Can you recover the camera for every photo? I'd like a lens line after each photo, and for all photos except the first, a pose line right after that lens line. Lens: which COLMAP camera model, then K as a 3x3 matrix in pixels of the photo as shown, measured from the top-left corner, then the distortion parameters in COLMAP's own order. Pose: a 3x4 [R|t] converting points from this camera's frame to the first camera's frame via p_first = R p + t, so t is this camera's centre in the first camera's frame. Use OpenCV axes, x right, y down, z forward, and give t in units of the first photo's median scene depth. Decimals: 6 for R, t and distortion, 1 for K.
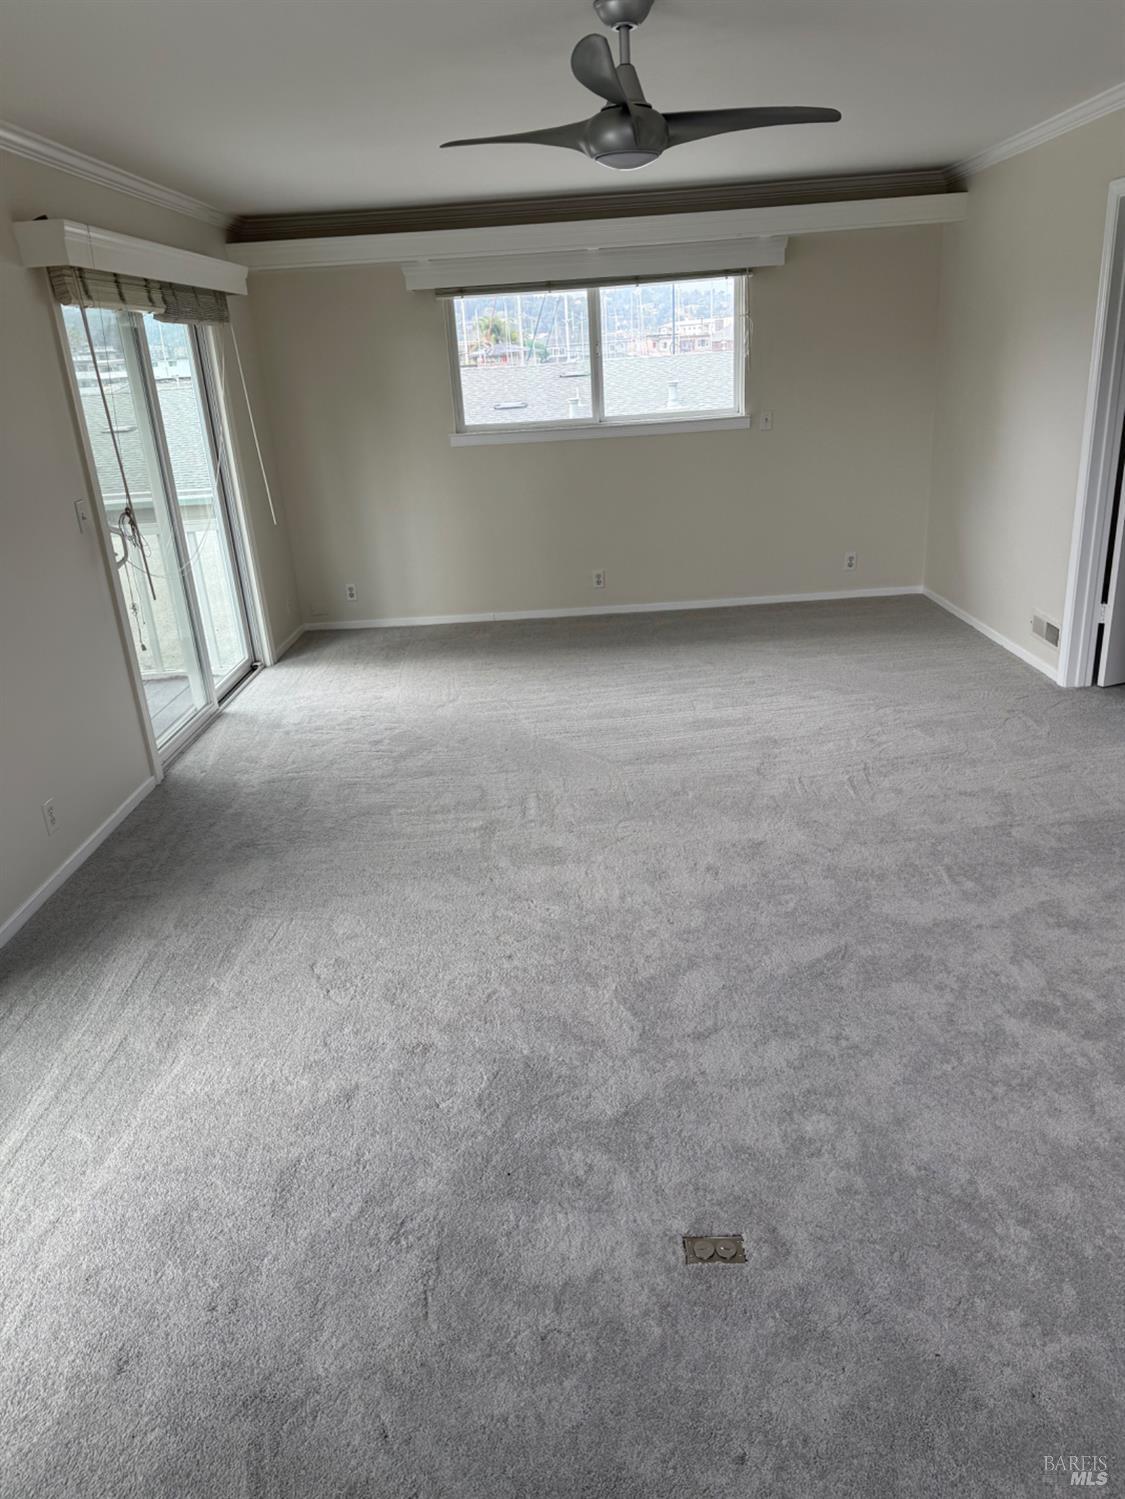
lens RADIAL K [[1069.6, 0, 562.5], [0, 1069.6, 749.5], [0, 0, 1]] dist [0.007045, -0.001854]
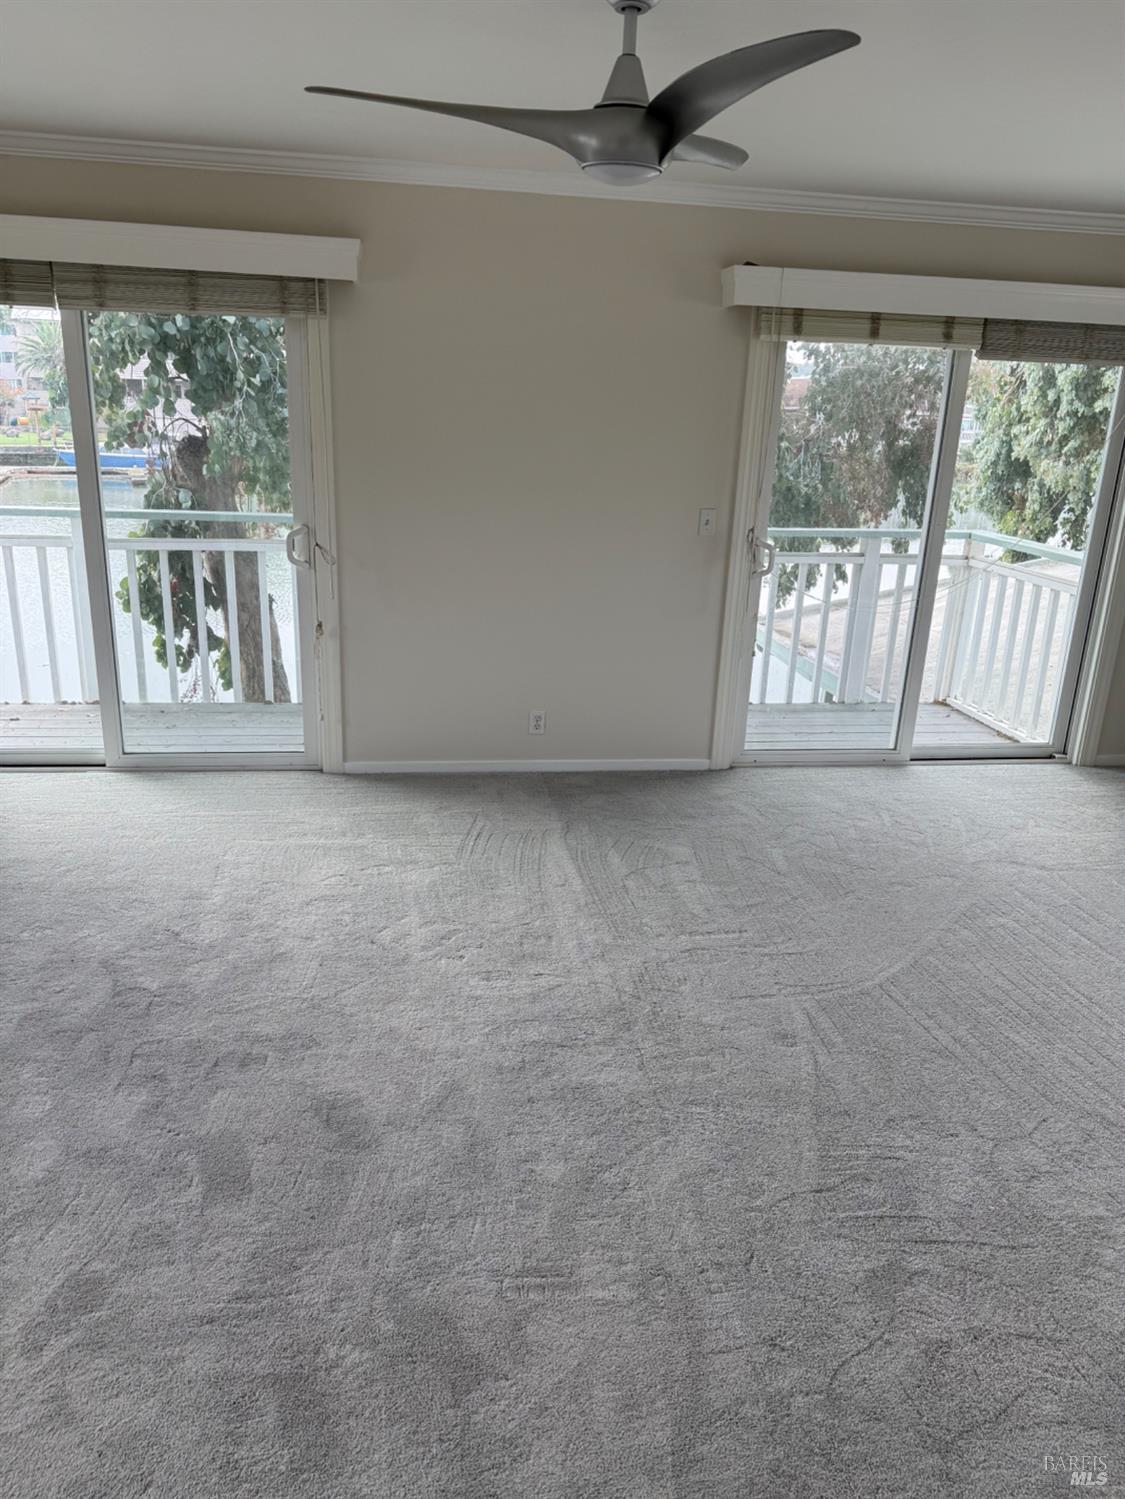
lens RADIAL K [[1069.6, 0, 562.5], [0, 1069.6, 749.5], [0, 0, 1]] dist [0.007045, -0.001854]
pose [[0.160308, 0.373649, -0.913613, 0.566524], [-0.398434, 0.871322, 0.286441, -0.227135], [0.903079, 0.318095, 0.288554, 0.512824]]
